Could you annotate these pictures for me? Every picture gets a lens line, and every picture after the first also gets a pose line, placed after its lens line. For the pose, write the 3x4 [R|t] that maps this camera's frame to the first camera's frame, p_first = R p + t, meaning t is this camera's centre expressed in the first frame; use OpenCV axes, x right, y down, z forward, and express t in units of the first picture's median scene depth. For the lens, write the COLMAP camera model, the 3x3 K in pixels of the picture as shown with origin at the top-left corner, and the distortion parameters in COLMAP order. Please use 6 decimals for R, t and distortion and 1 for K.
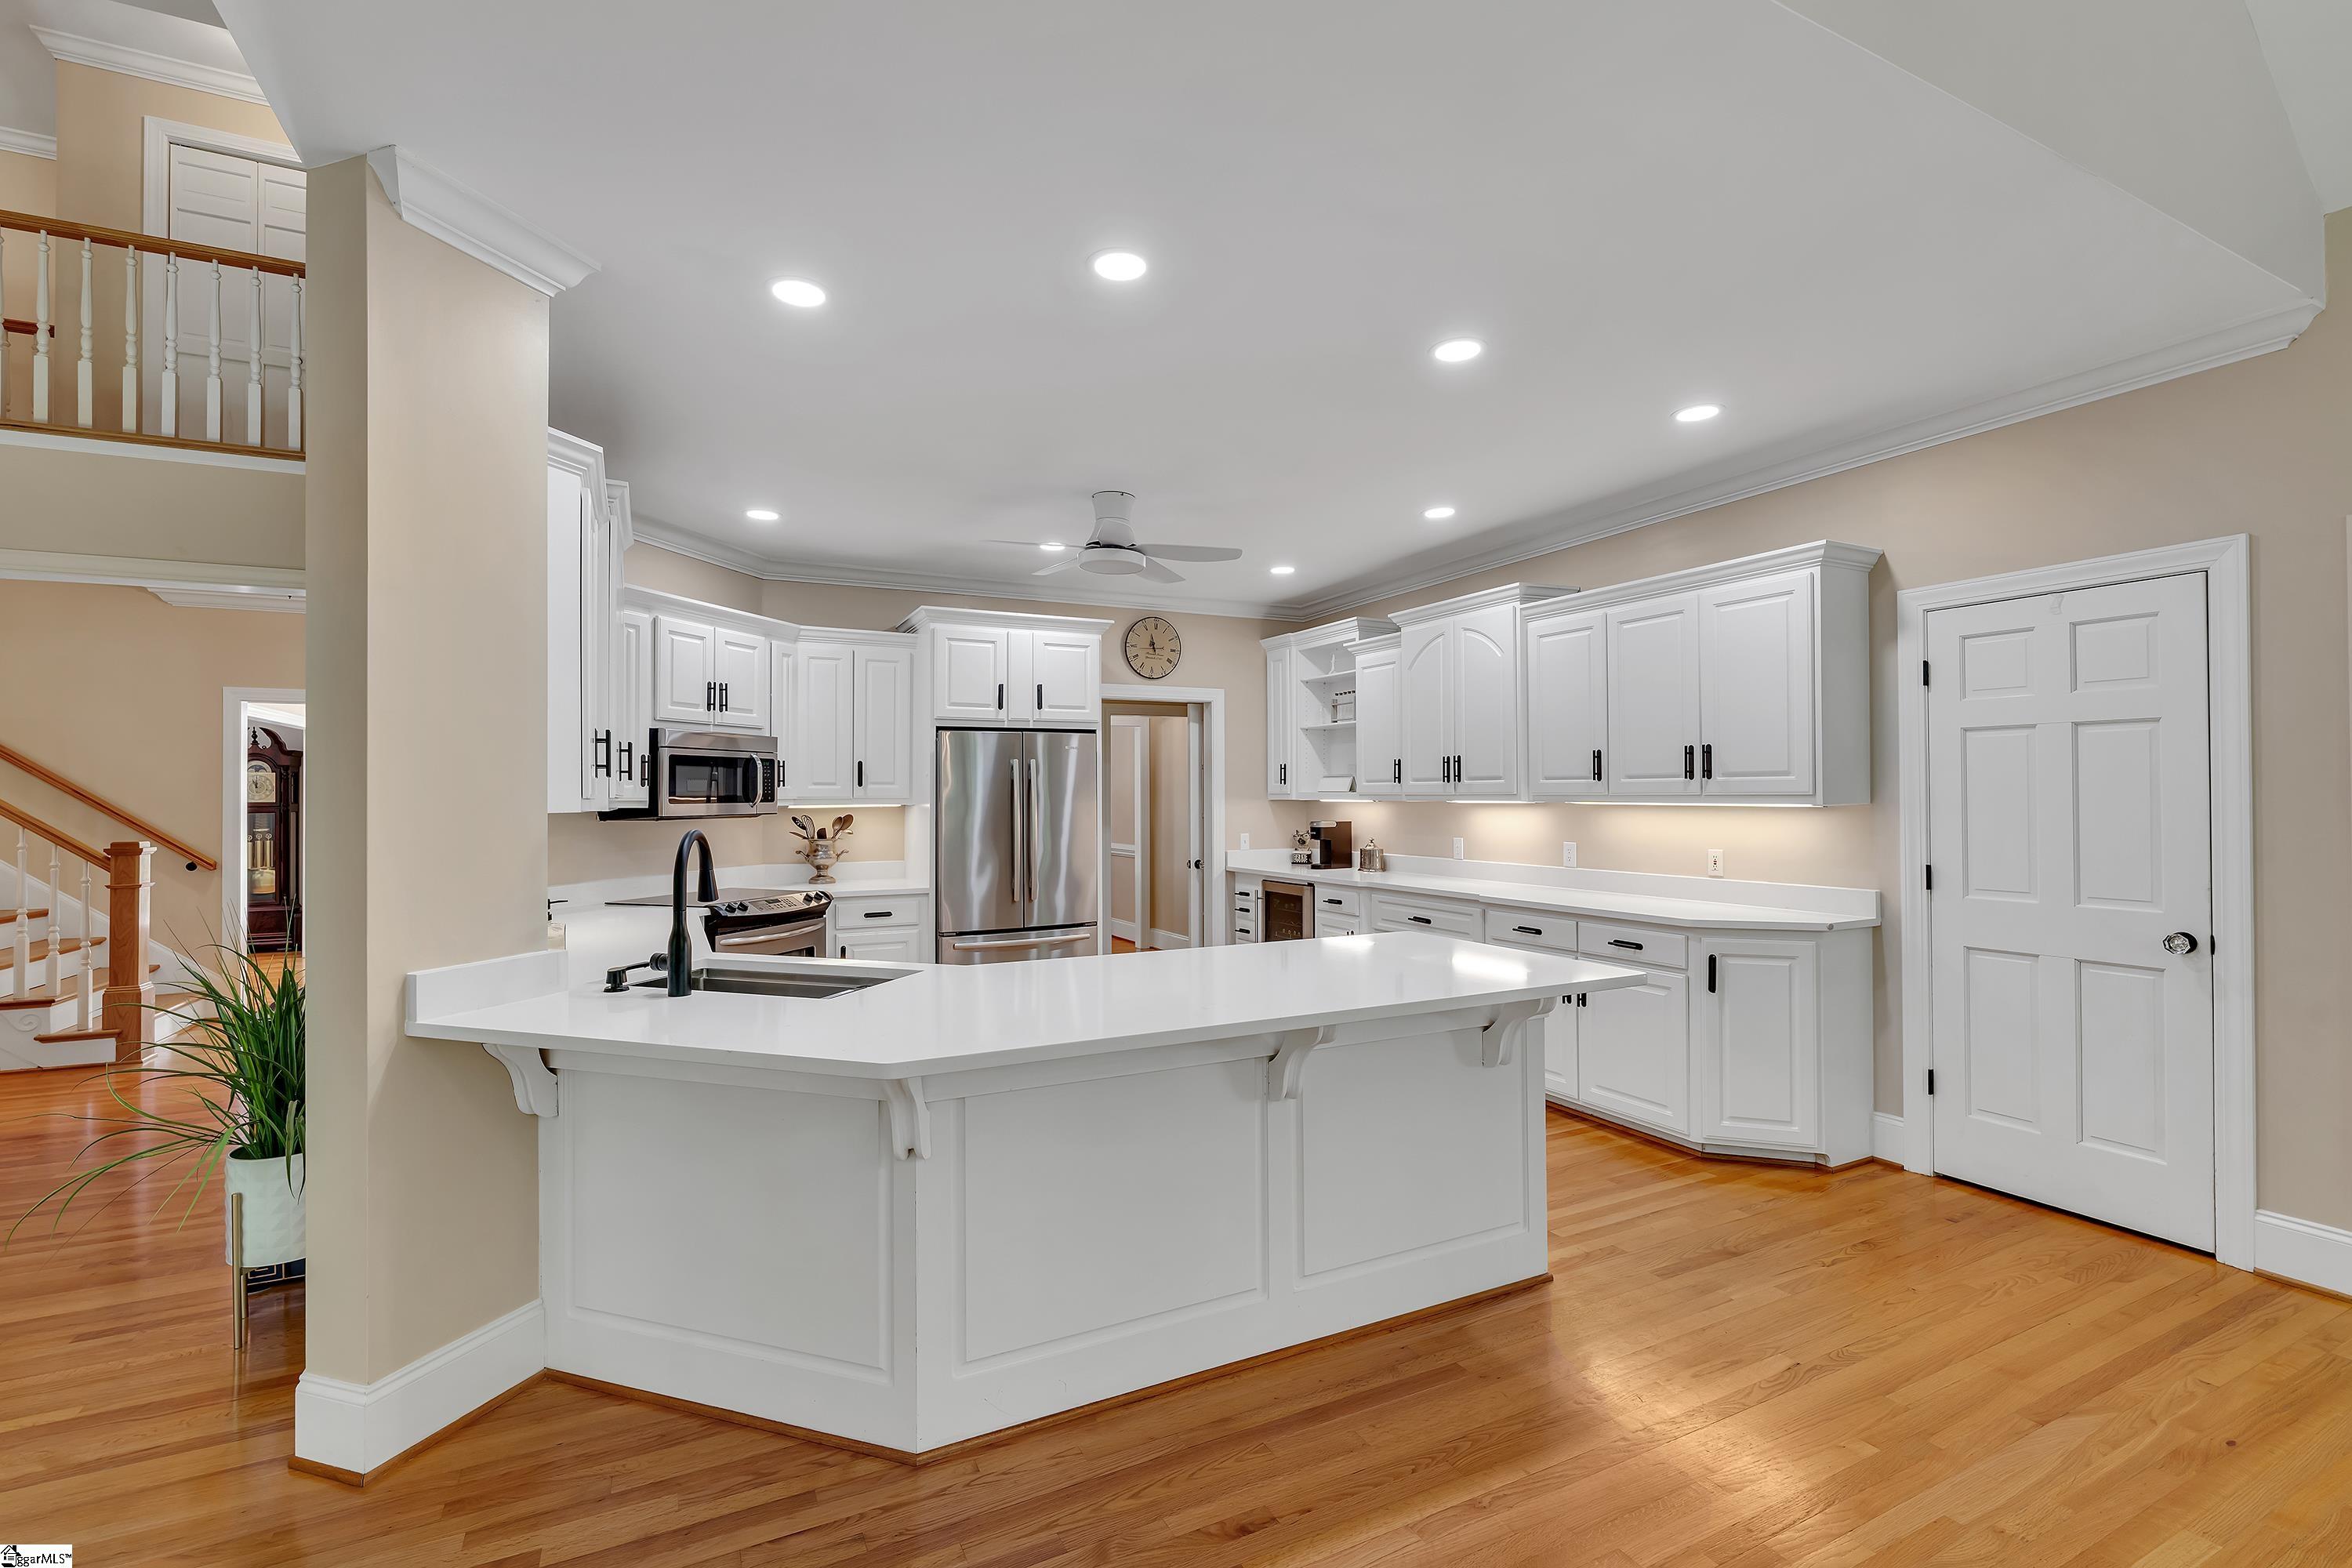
lens RADIAL K [[1030.4, 0, 1161.5], [0, 1030.4, 782.3], [0, 0, 1]] dist [-0.000073, -0.000850]
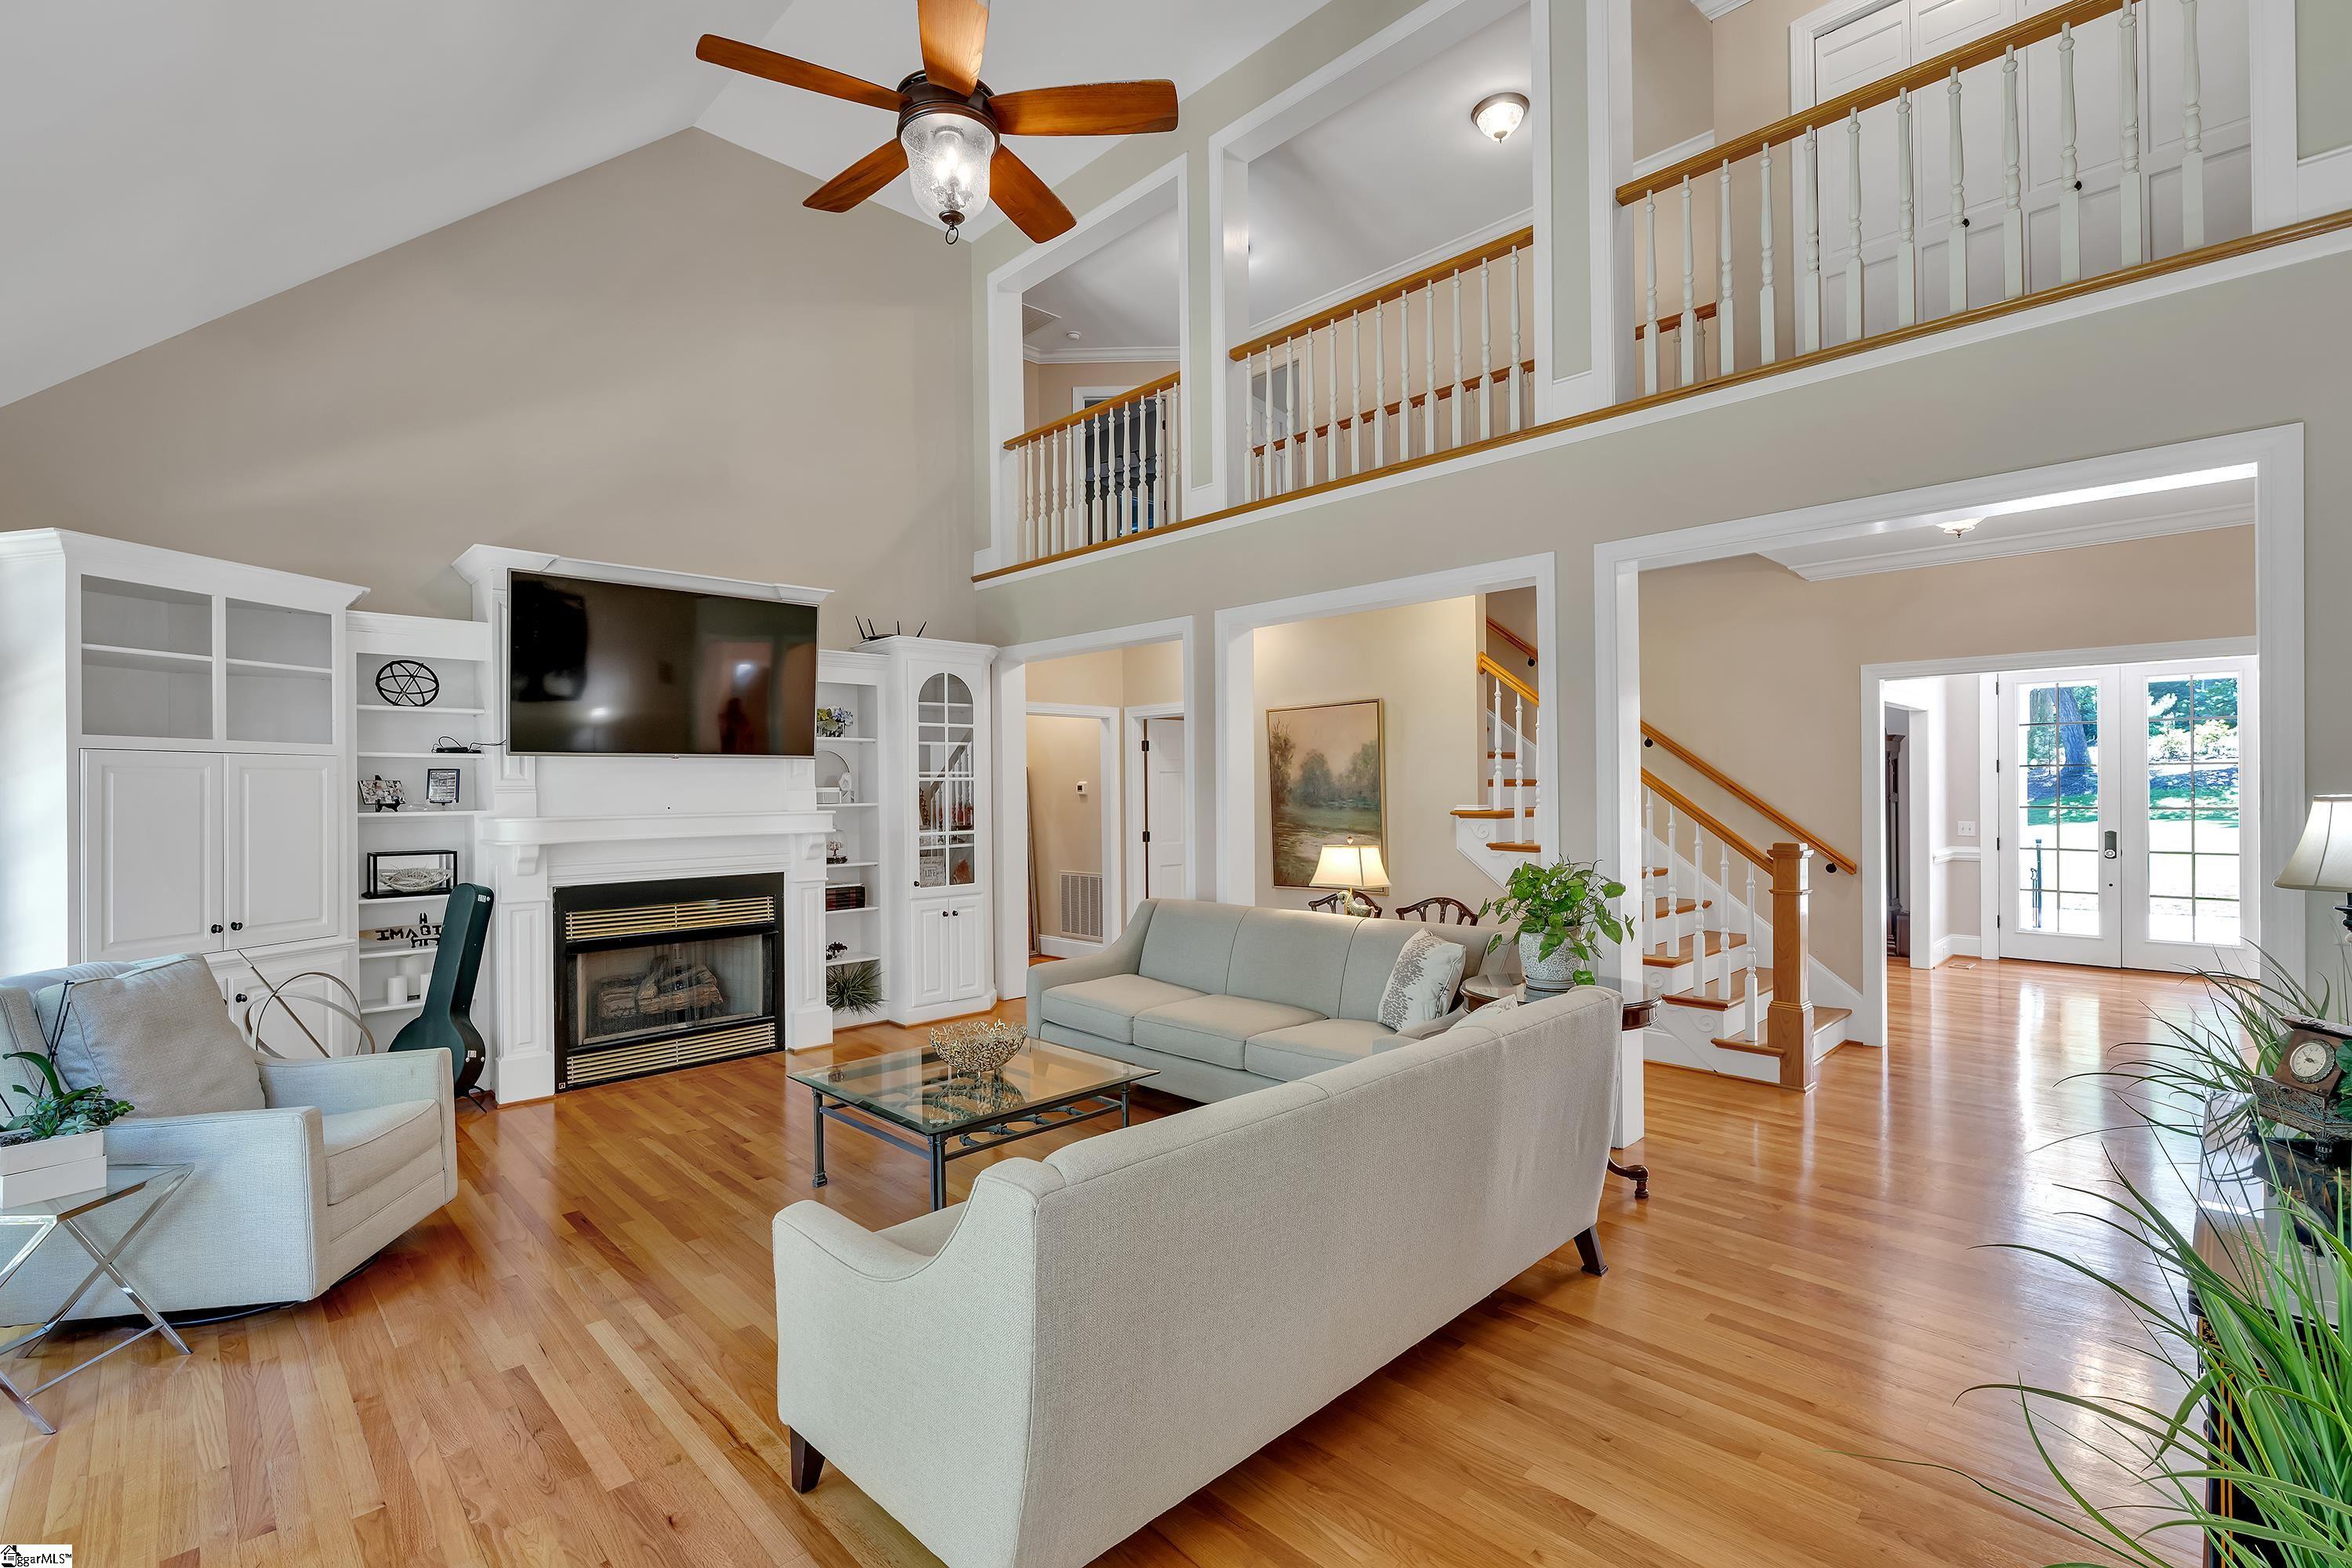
lens RADIAL K [[1030.4, 0, 1187.2], [0, 1030.4, 782.9], [0, 0, 1]] dist [-0.000073, -0.000850]
pose [[0.315737, 0.001631, -0.948845, -0.310915], [0.018253, 0.999803, 0.007792, -0.012129], [0.948671, -0.019780, 0.315645, 0.214607]]
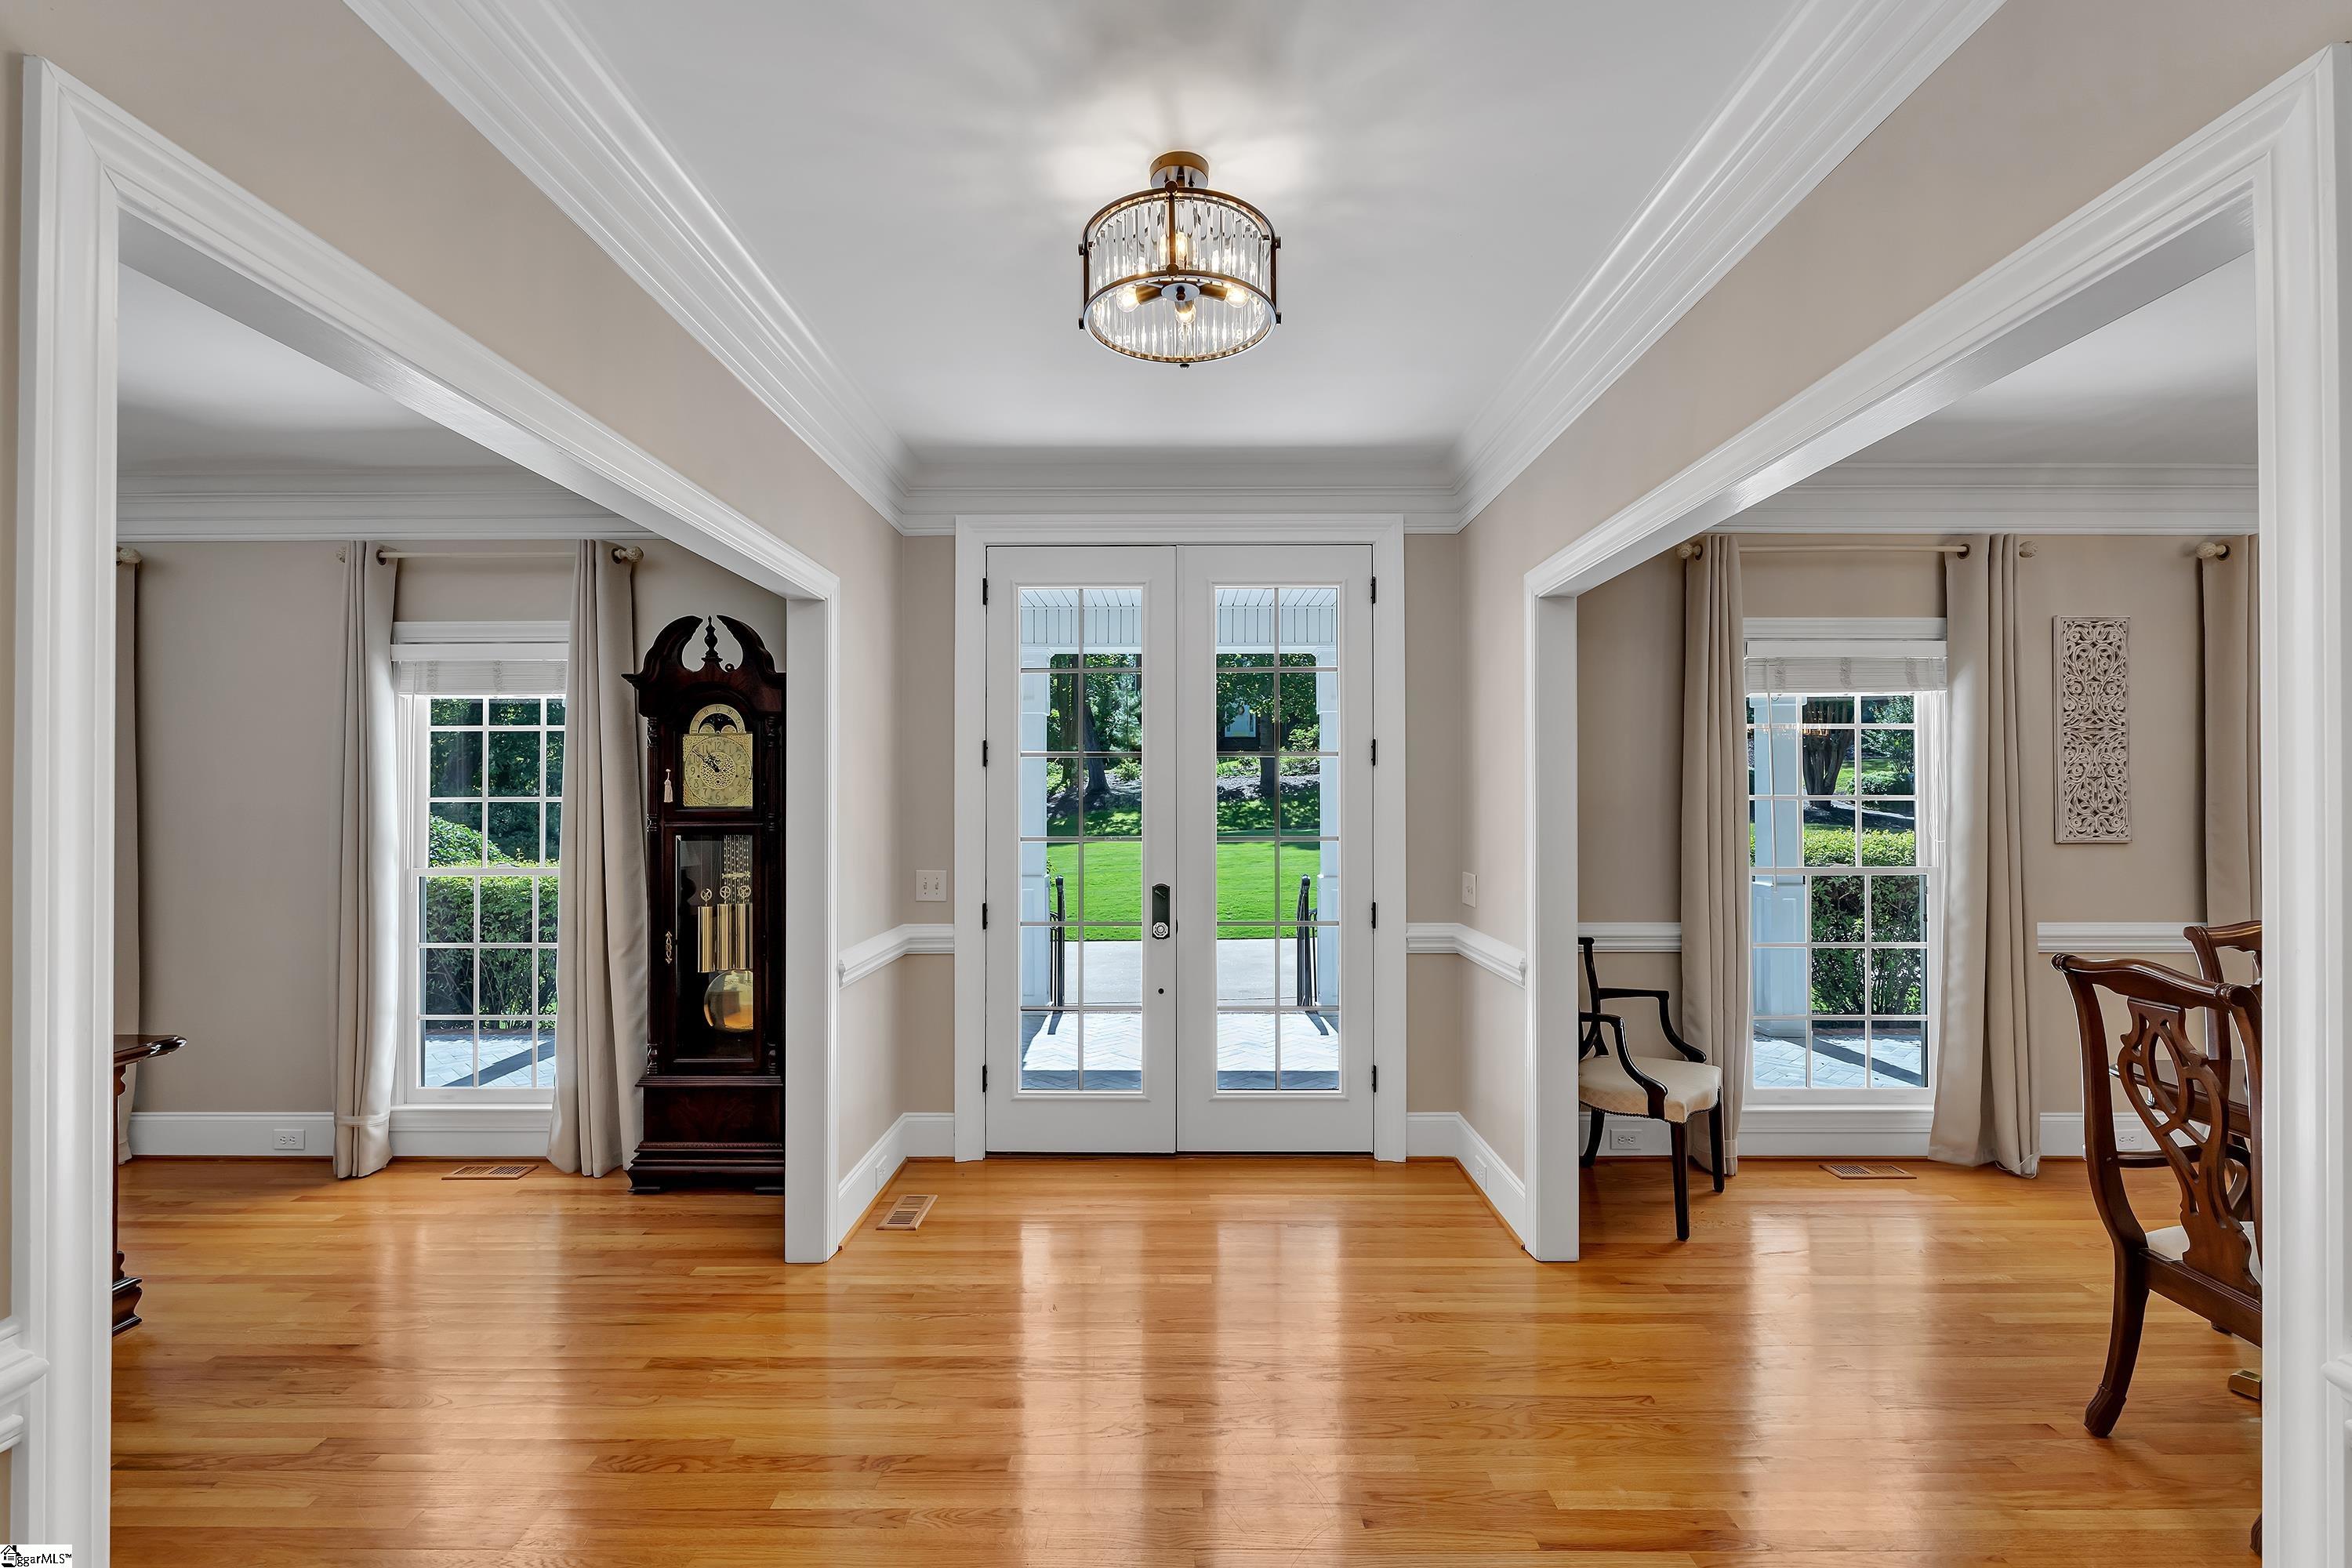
lens RADIAL K [[1030.4, 0, 1181.4], [0, 1030.4, 782.3], [0, 0, 1]] dist [-0.000073, -0.000850]
pose [[0.898924, -0.002049, -0.438101, -0.933072], [0.002622, 0.999996, 0.000702, 0.017154], [0.438098, -0.001780, 0.898926, 1.238210]]
